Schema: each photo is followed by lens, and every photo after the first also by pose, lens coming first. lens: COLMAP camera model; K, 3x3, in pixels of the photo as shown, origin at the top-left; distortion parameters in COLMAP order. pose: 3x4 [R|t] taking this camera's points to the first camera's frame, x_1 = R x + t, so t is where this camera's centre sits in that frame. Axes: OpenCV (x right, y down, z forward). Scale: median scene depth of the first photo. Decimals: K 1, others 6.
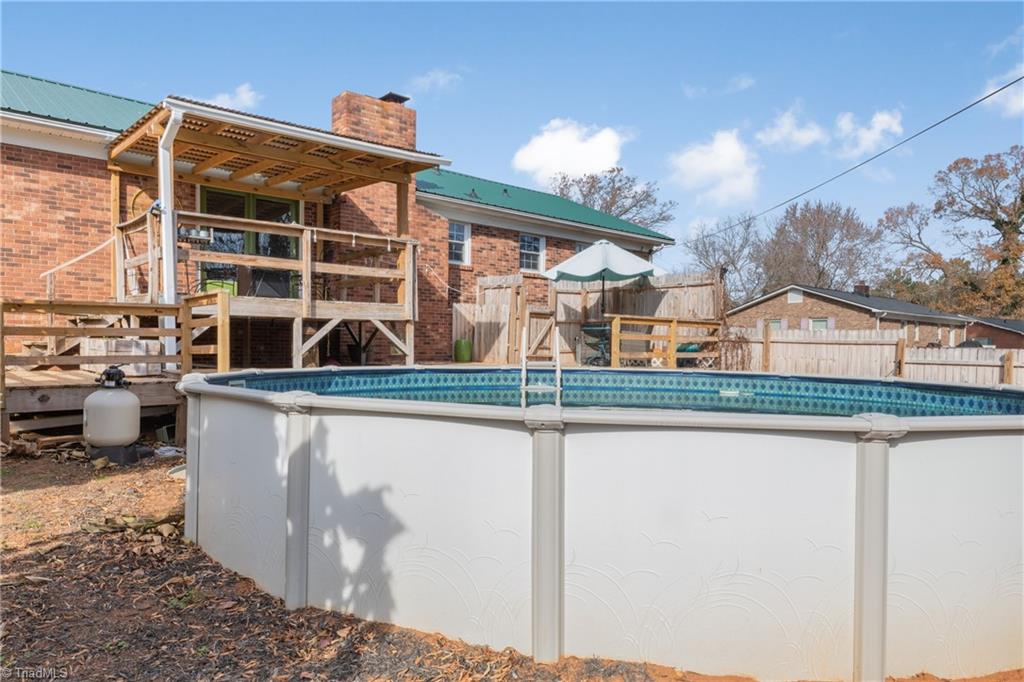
lens RADIAL K [[651.1, 0, 512.0], [0, 651.1, 341.0], [0, 0, 1]] dist [-0.004884, -0.001935]
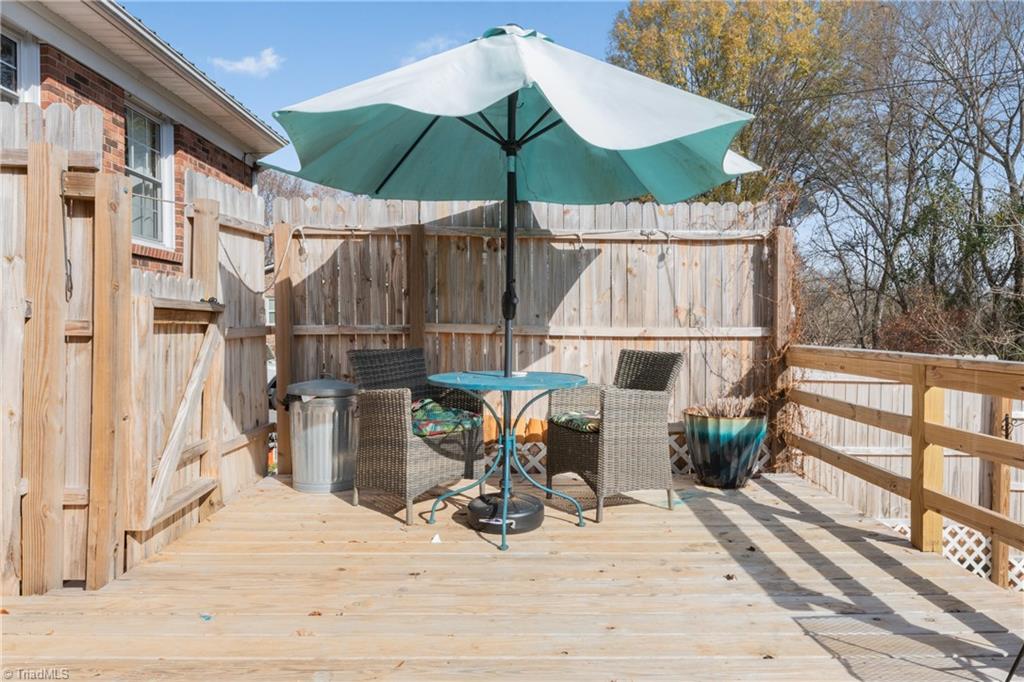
lens RADIAL K [[651.1, 0, 512.0], [0, 651.1, 341.0], [0, 0, 1]] dist [-0.004884, -0.001935]
pose [[0.641118, -0.030844, 0.766822, -0.056898], [-0.003433, 0.999067, 0.043056, -0.041849], [-0.767434, -0.030237, 0.640414, 0.786480]]
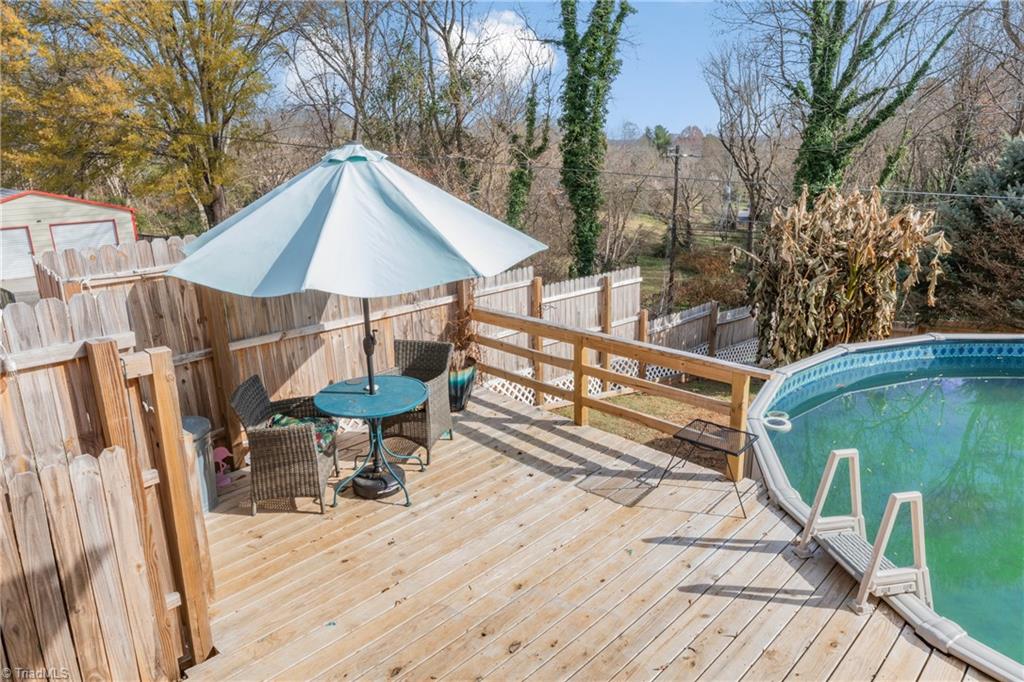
lens RADIAL K [[651.1, 0, 512.0], [0, 651.1, 341.0], [0, 0, 1]] dist [-0.004884, -0.001935]
pose [[-0.079133, -0.290978, 0.953452, -0.207557], [0.014792, 0.956003, 0.292984, -0.150562], [-0.996754, 0.037288, -0.071347, 0.898347]]
